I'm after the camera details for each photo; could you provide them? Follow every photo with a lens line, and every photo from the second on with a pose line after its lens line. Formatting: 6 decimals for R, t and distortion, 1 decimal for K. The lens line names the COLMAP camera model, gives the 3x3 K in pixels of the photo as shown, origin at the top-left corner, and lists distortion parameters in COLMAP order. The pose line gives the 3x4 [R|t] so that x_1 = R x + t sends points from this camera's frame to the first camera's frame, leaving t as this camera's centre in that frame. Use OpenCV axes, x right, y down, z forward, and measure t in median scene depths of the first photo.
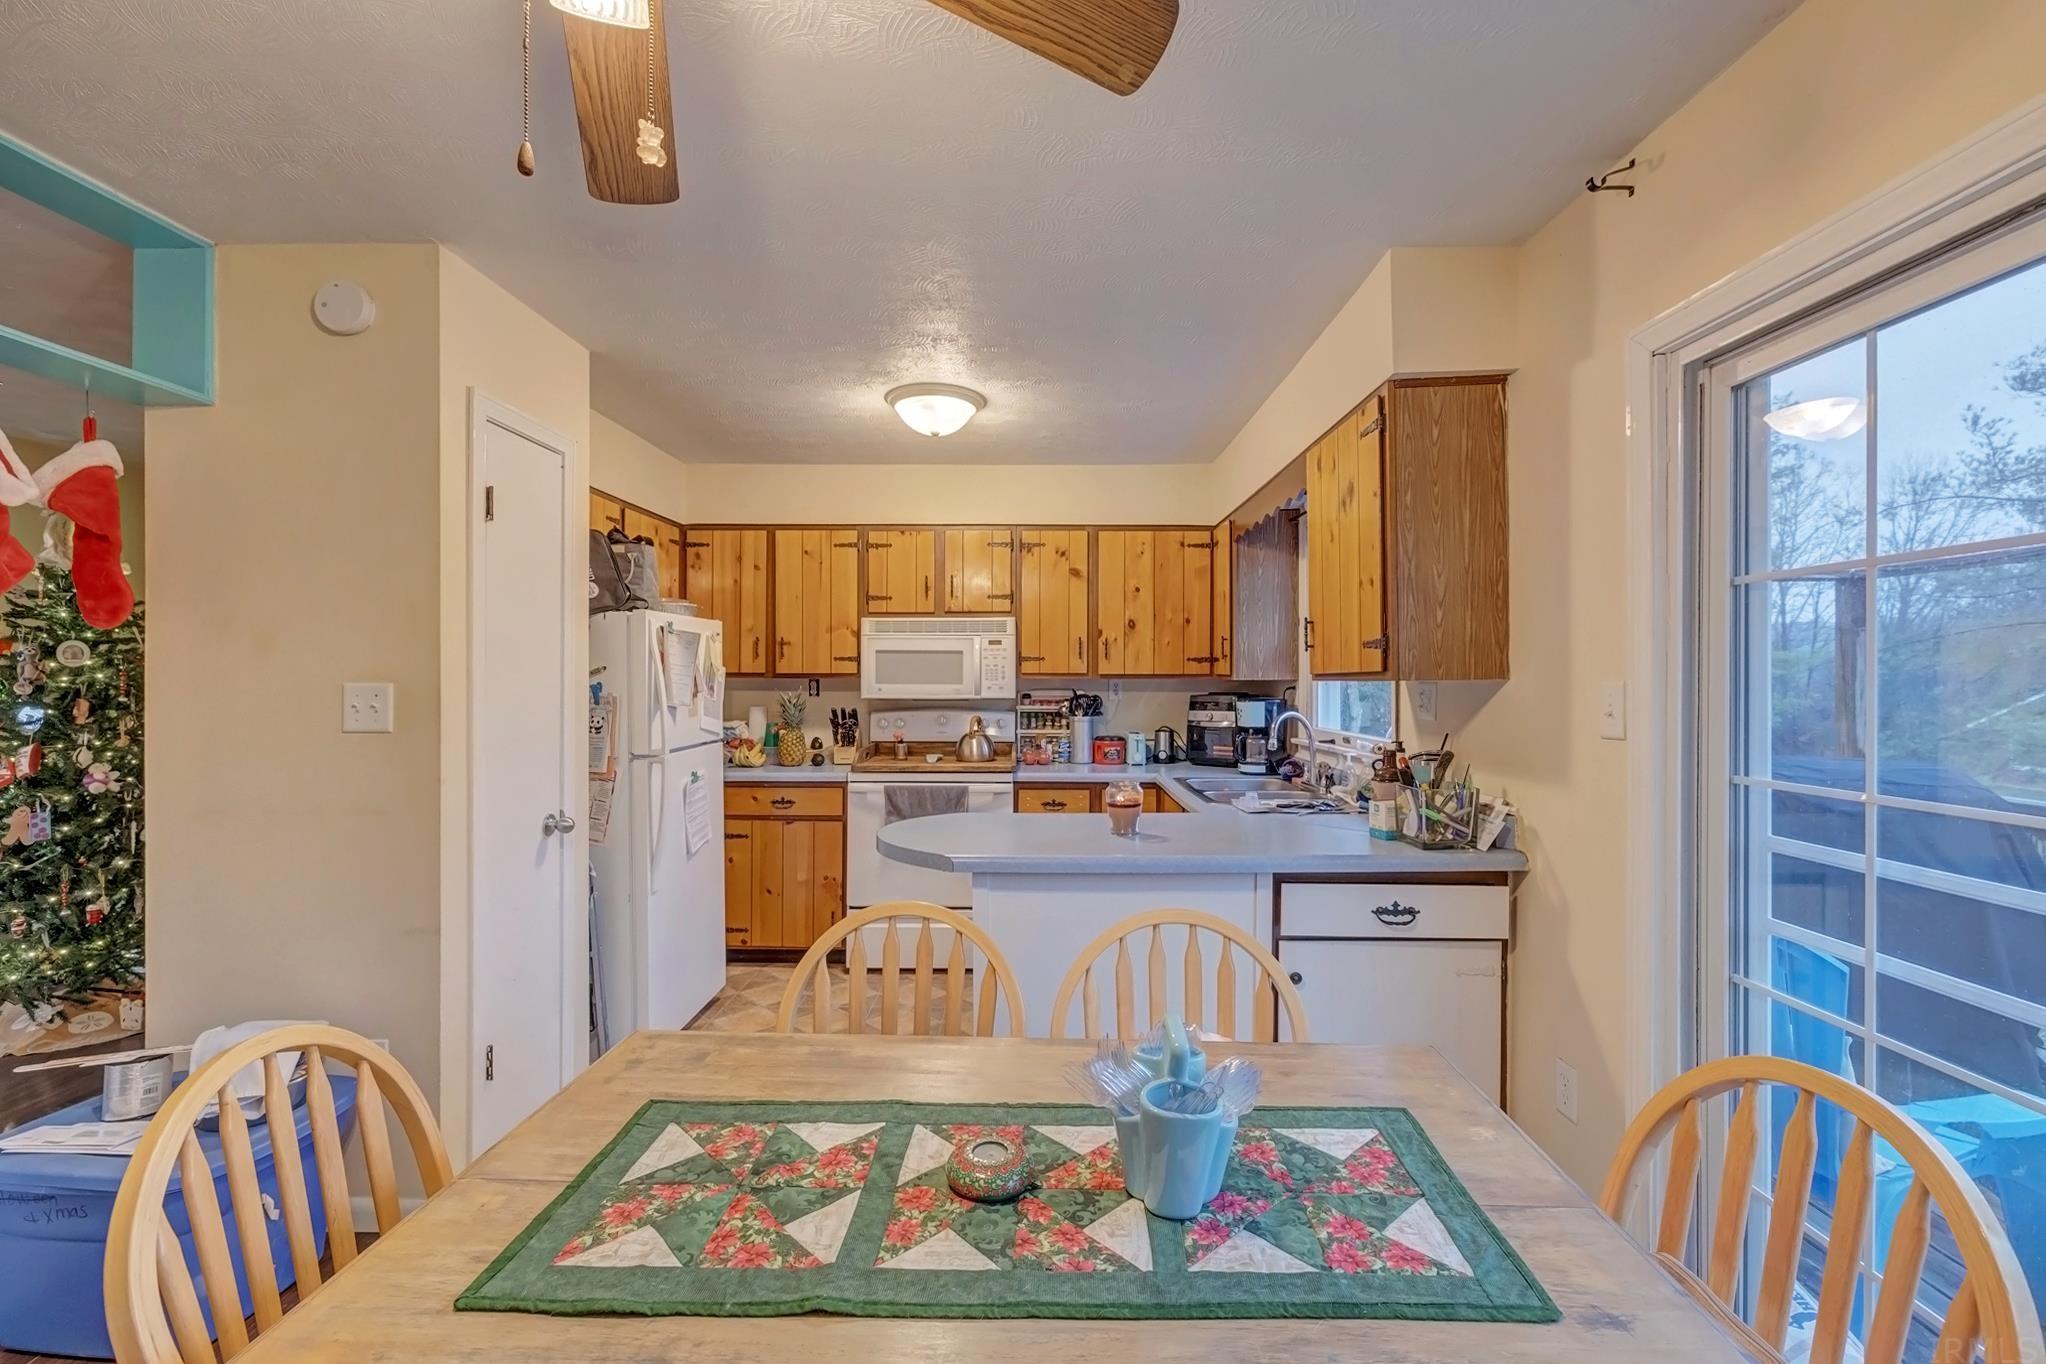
lens RADIAL K [[865.4, 0, 1023.0], [0, 865.4, 682.0], [0, 0, 1]] dist [-0.000348, 0.000002]
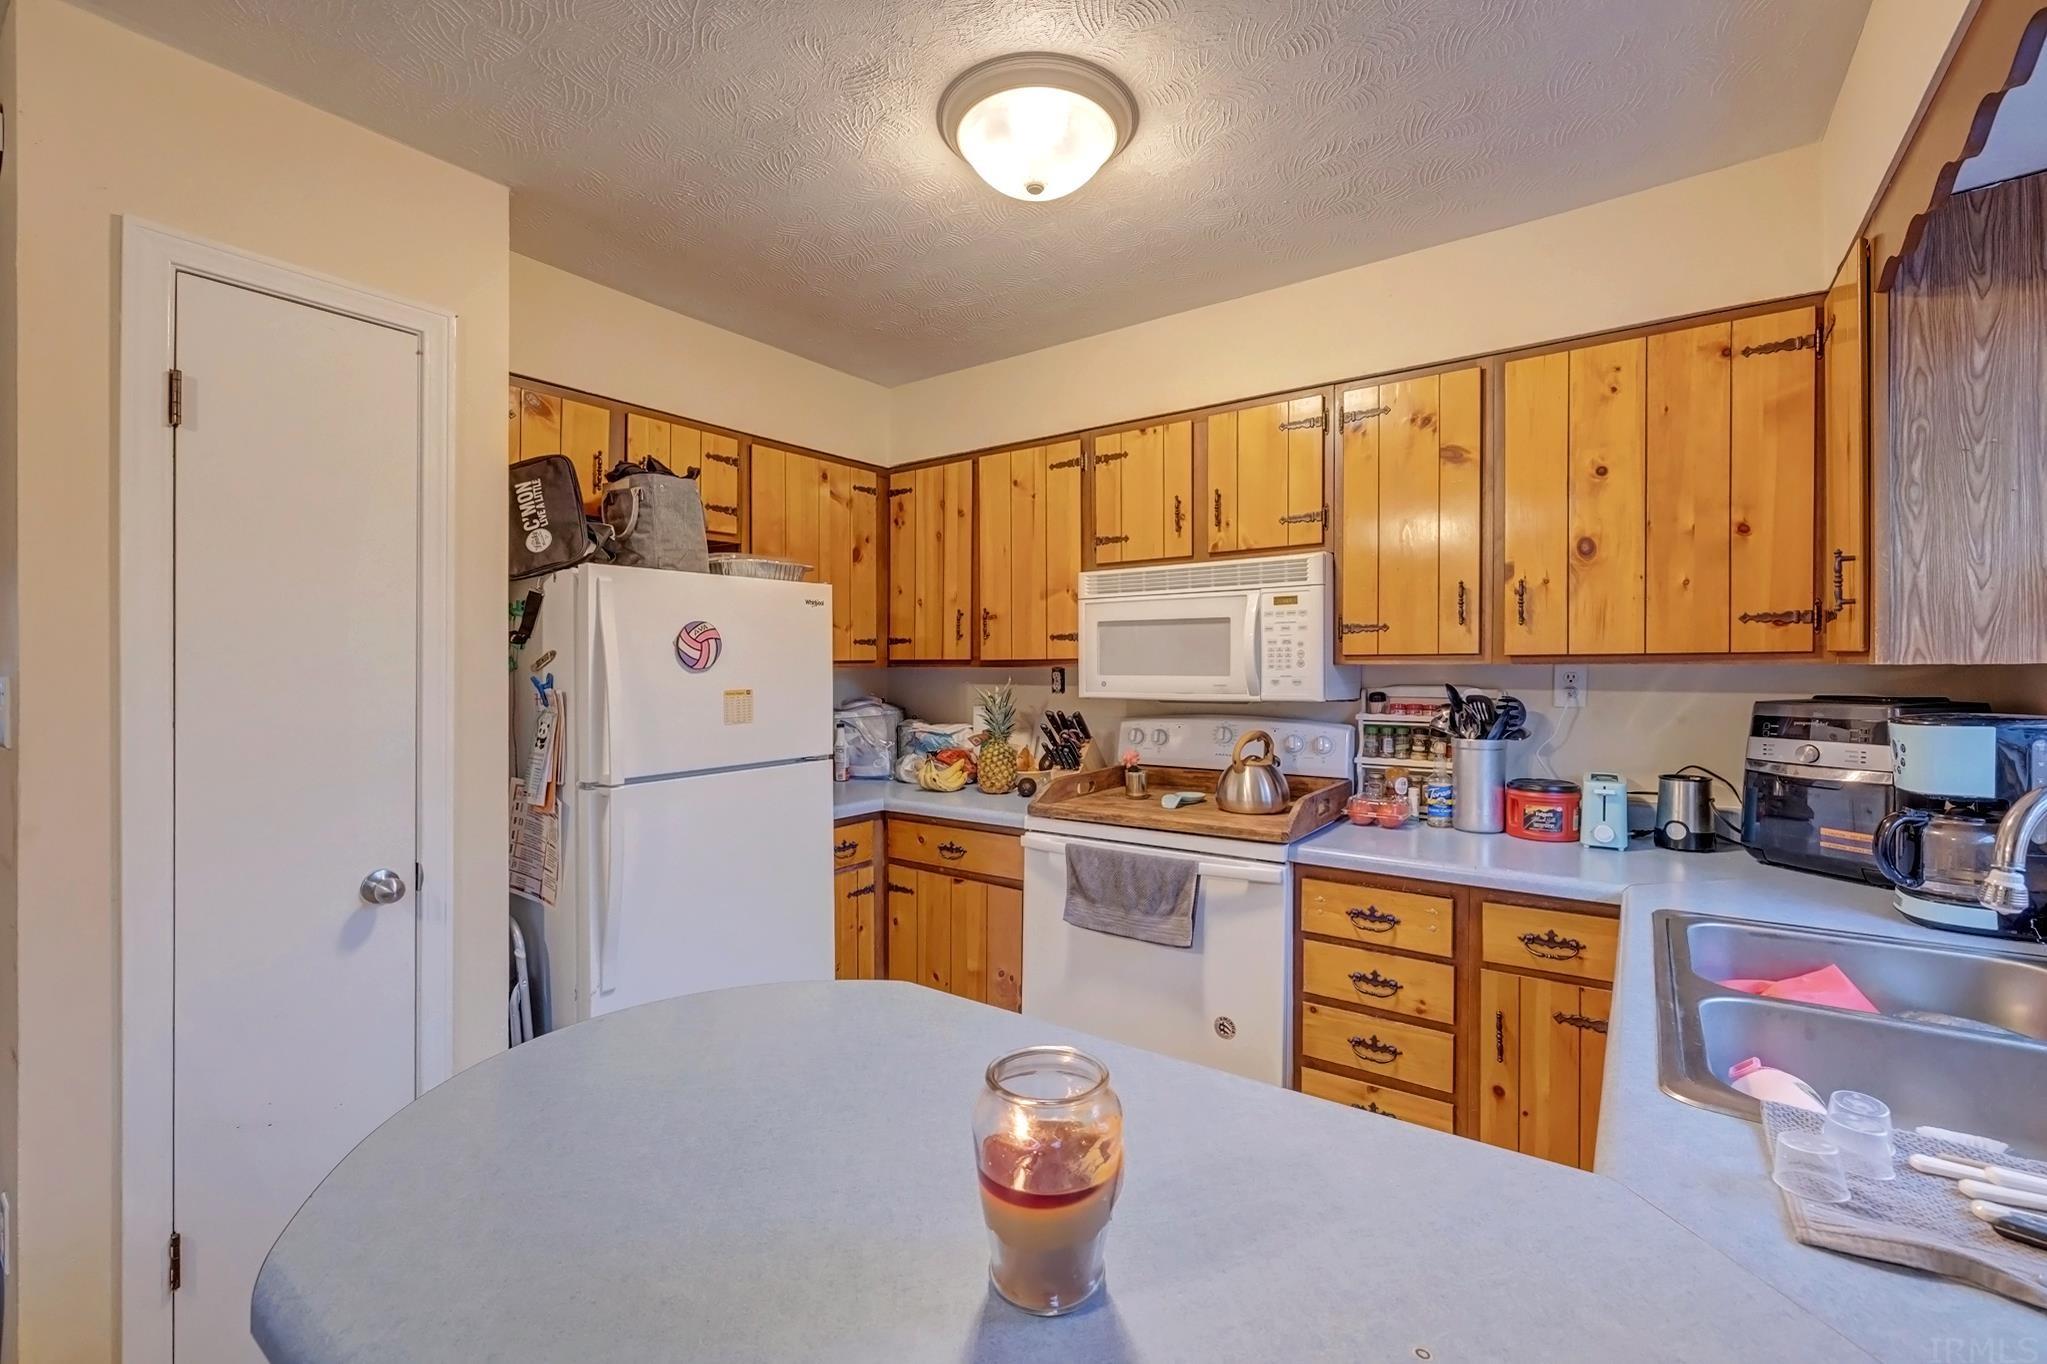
lens RADIAL K [[831.5, 0, 1036.0], [0, 831.5, 673.5], [0, 0, 1]] dist [-0.000079, -0.000060]
pose [[0.826262, -0.000634, -0.563286, 0.135754], [-0.001320, 0.999994, -0.003062, 0.003194], [0.563285, 0.003274, 0.826256, 0.471759]]
